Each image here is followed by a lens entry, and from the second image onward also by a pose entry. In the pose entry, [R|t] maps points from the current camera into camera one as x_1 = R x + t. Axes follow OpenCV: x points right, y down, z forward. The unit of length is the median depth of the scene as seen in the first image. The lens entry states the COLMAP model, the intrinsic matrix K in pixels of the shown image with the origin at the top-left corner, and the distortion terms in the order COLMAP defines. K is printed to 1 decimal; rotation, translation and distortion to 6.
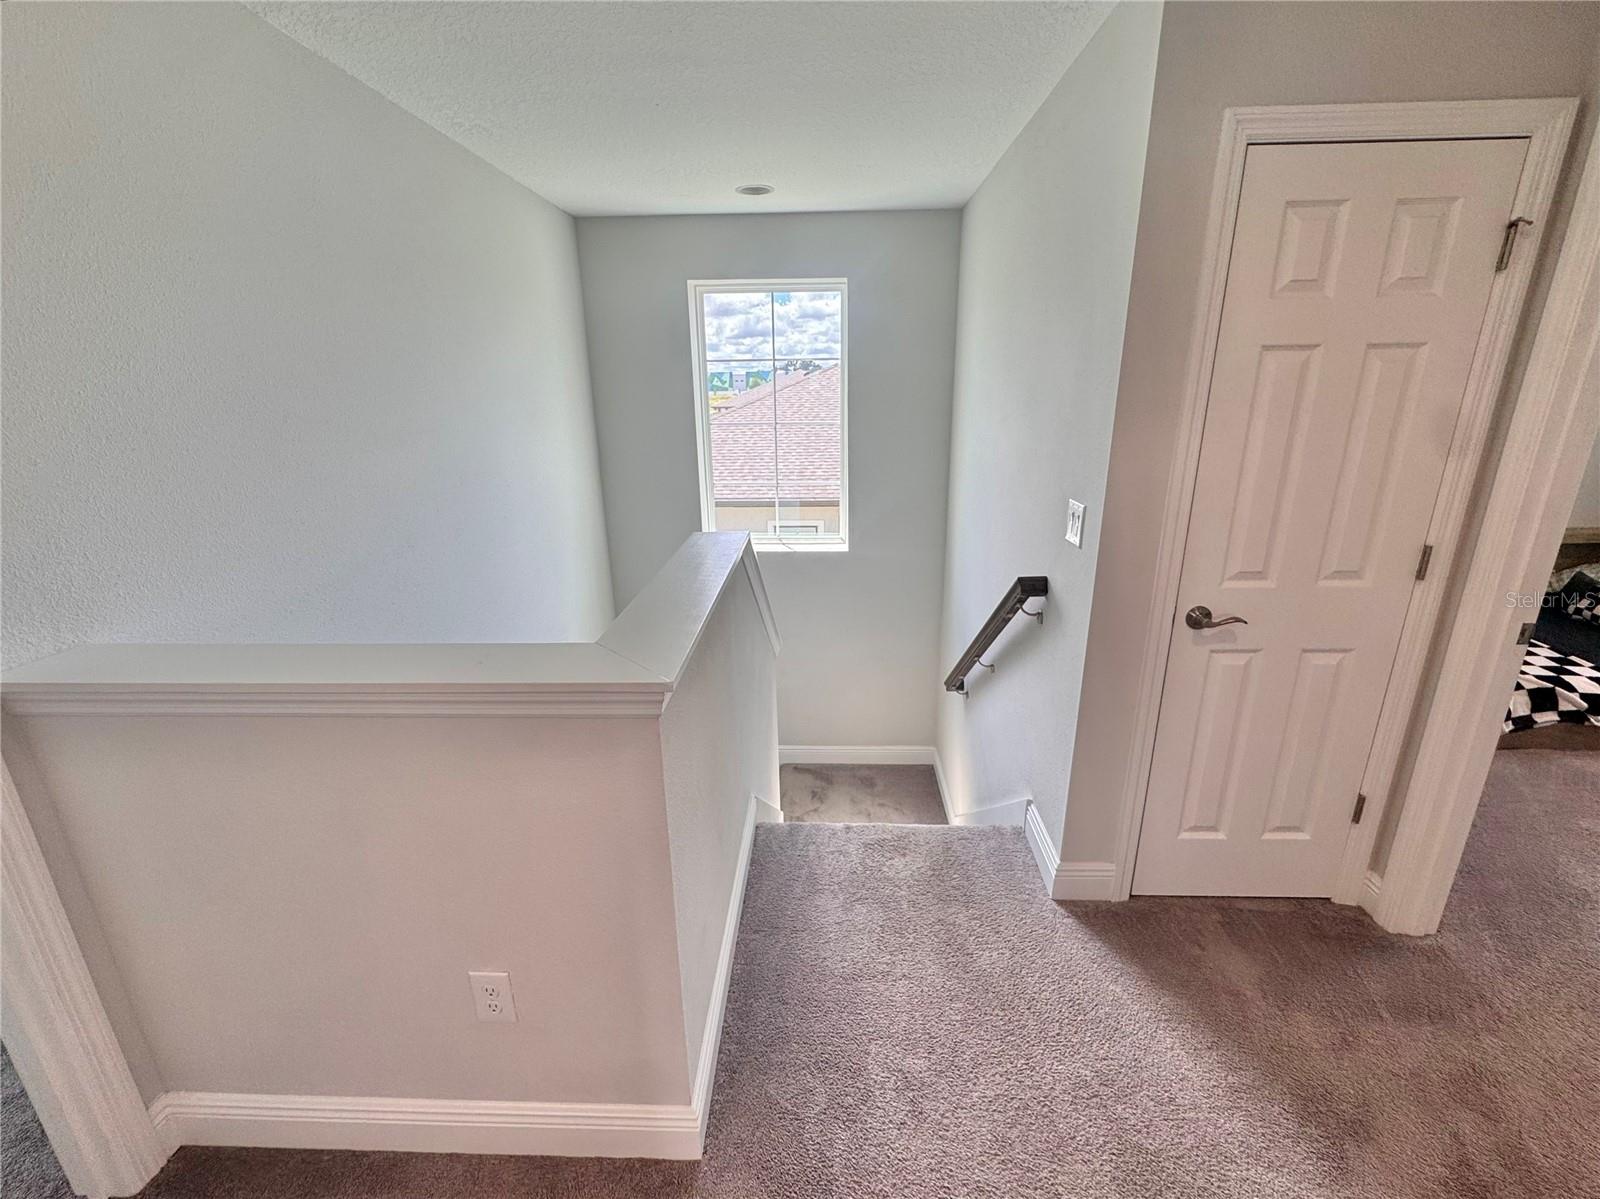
lens RADIAL K [[695.3, 0, 803.8], [0, 695.3, 605.1], [0, 0, 1]] dist [0.019586, 0.000047]
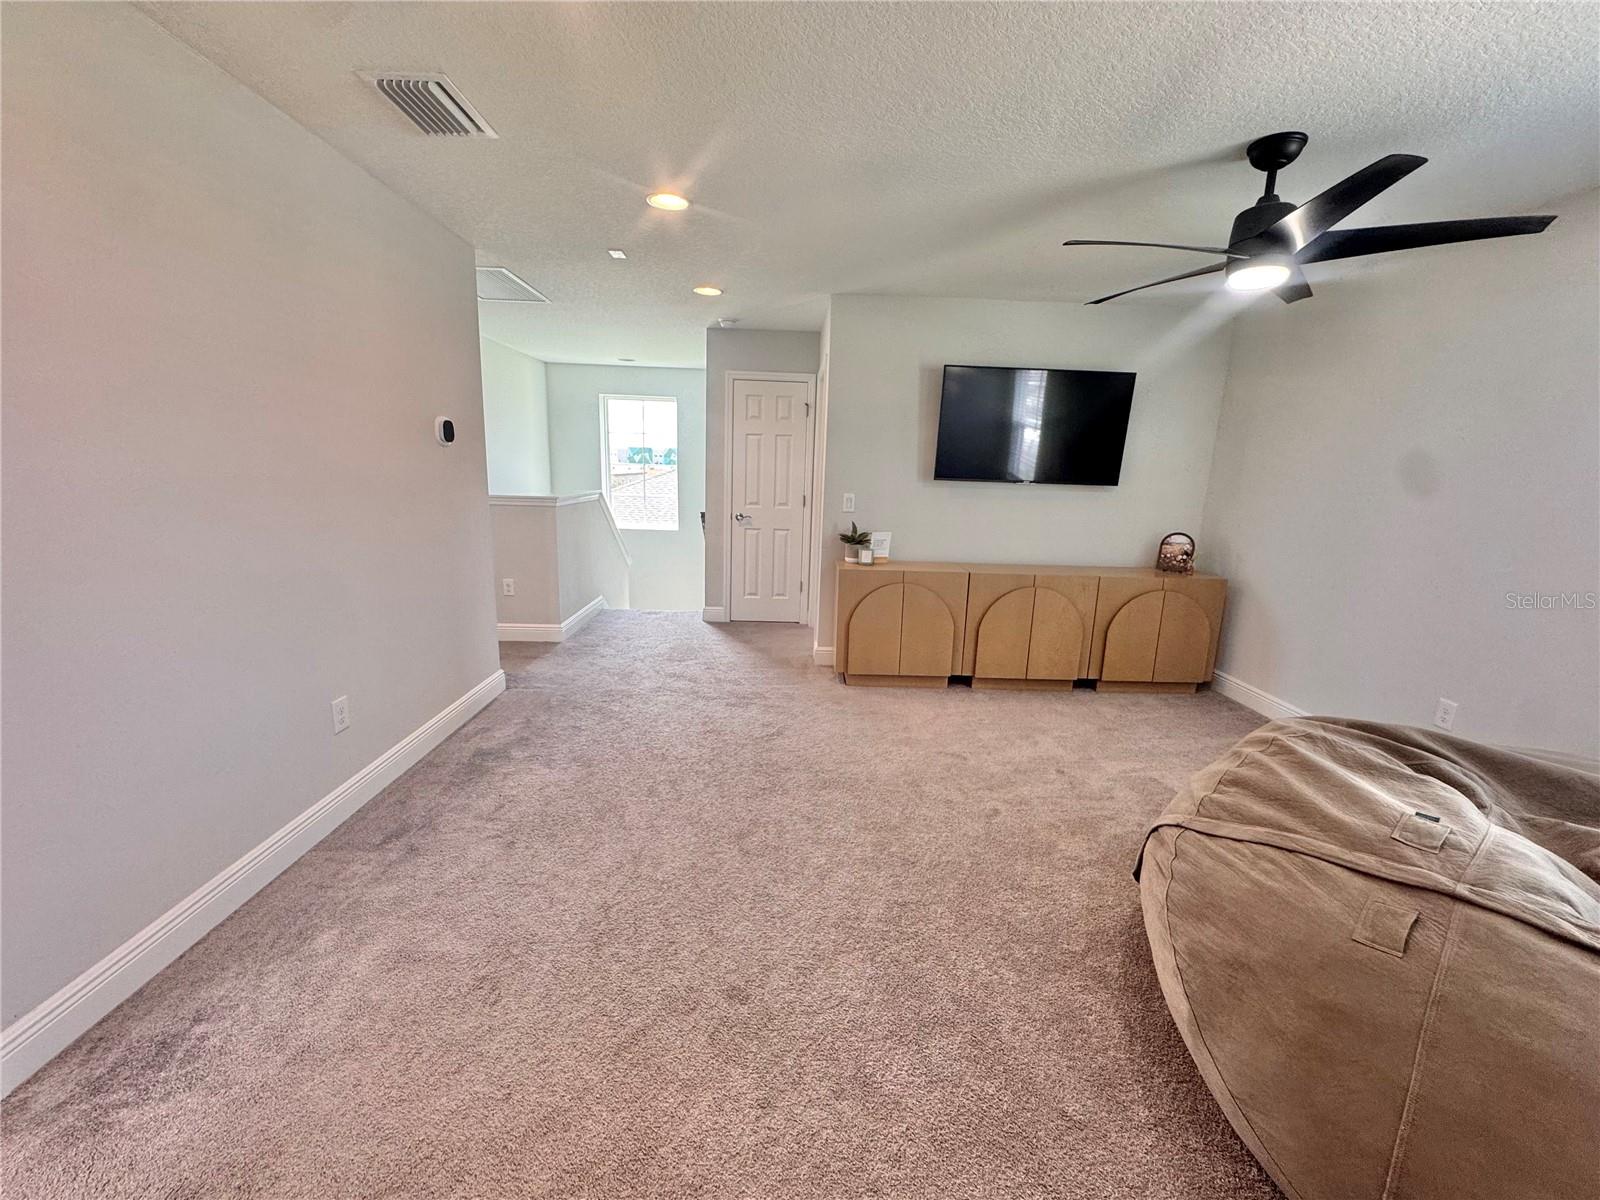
lens RADIAL K [[643.8, 0, 806.2], [0, 643.8, 609.4], [0, 0, 1]] dist [0.001981, 0.000178]
pose [[0.996464, 0.020277, 0.081534, 0.643609], [-0.013414, 0.996388, -0.083850, 0.677267], [-0.082939, 0.082460, 0.993137, -1.885517]]
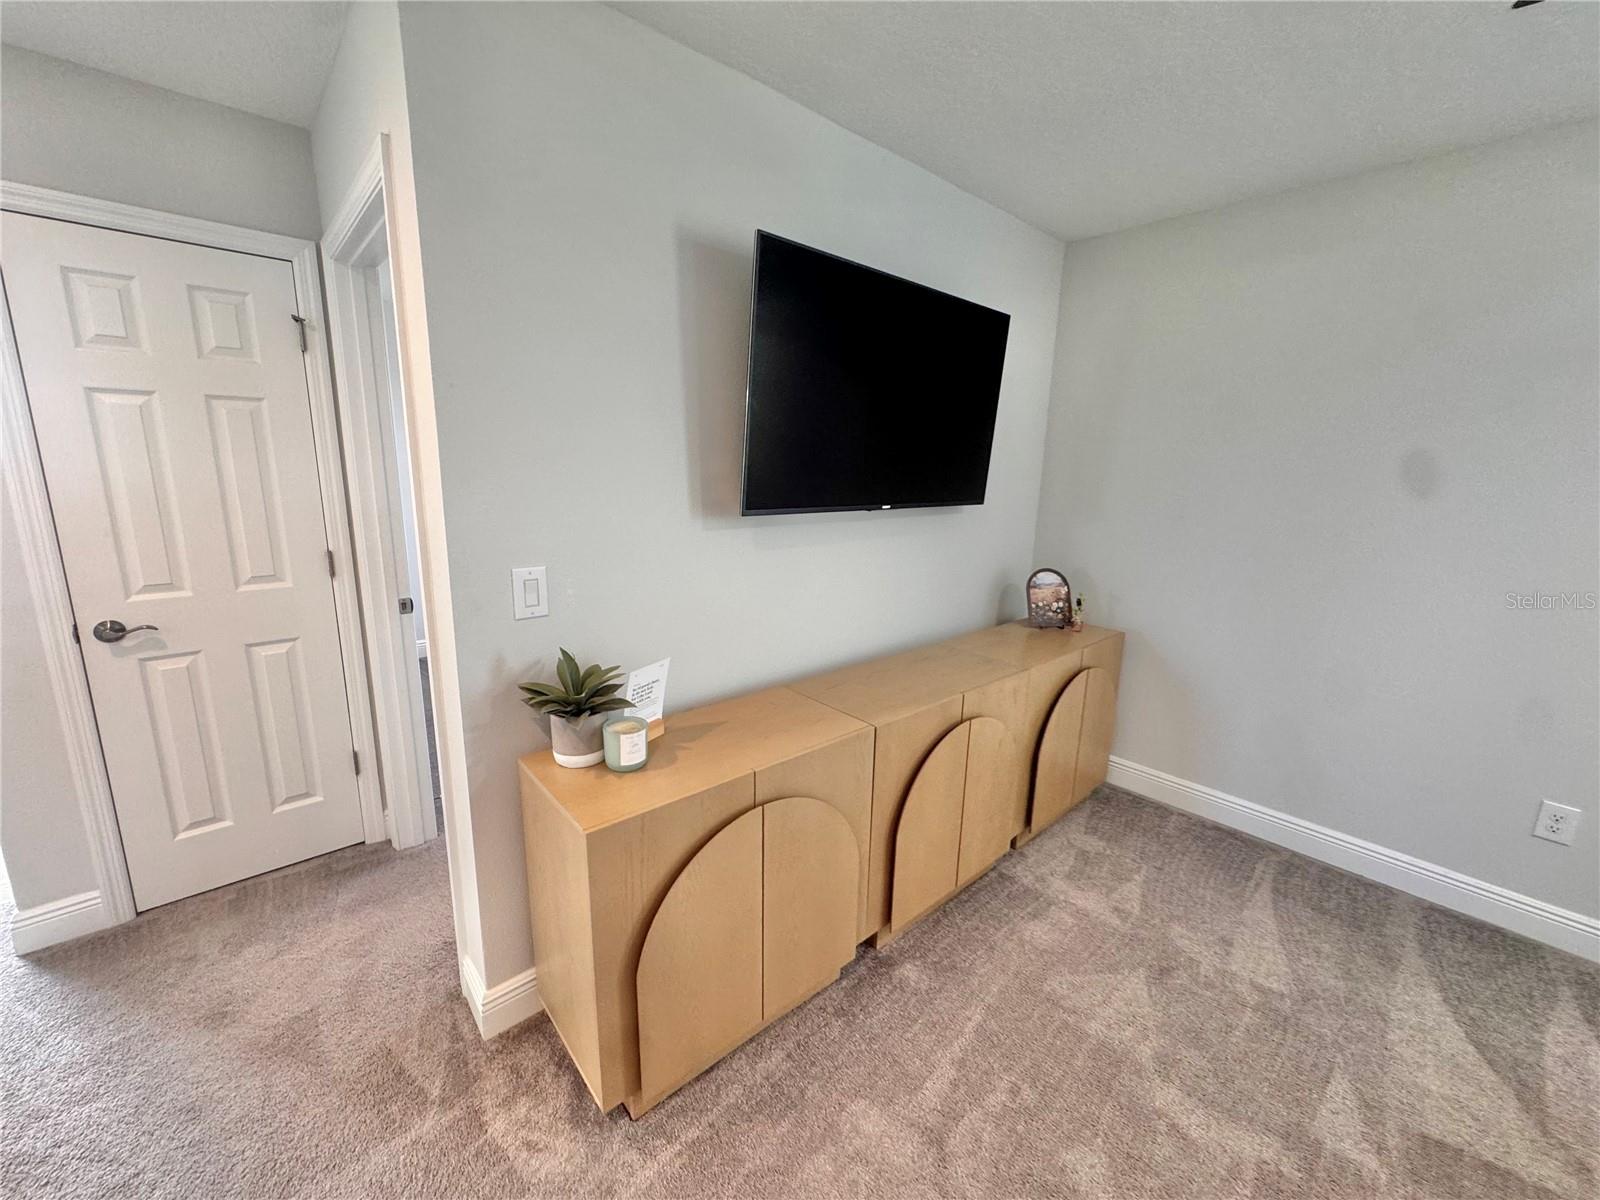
lens RADIAL K [[643.8, 0, 804.5], [0, 643.8, 604.3], [0, 0, 1]] dist [0.001981, 0.000178]
pose [[0.717883, -0.125868, 0.684690, 0.665993], [0.184624, 0.982724, -0.012918, 0.189623], [-0.671236, 0.135683, 0.728720, -0.458049]]
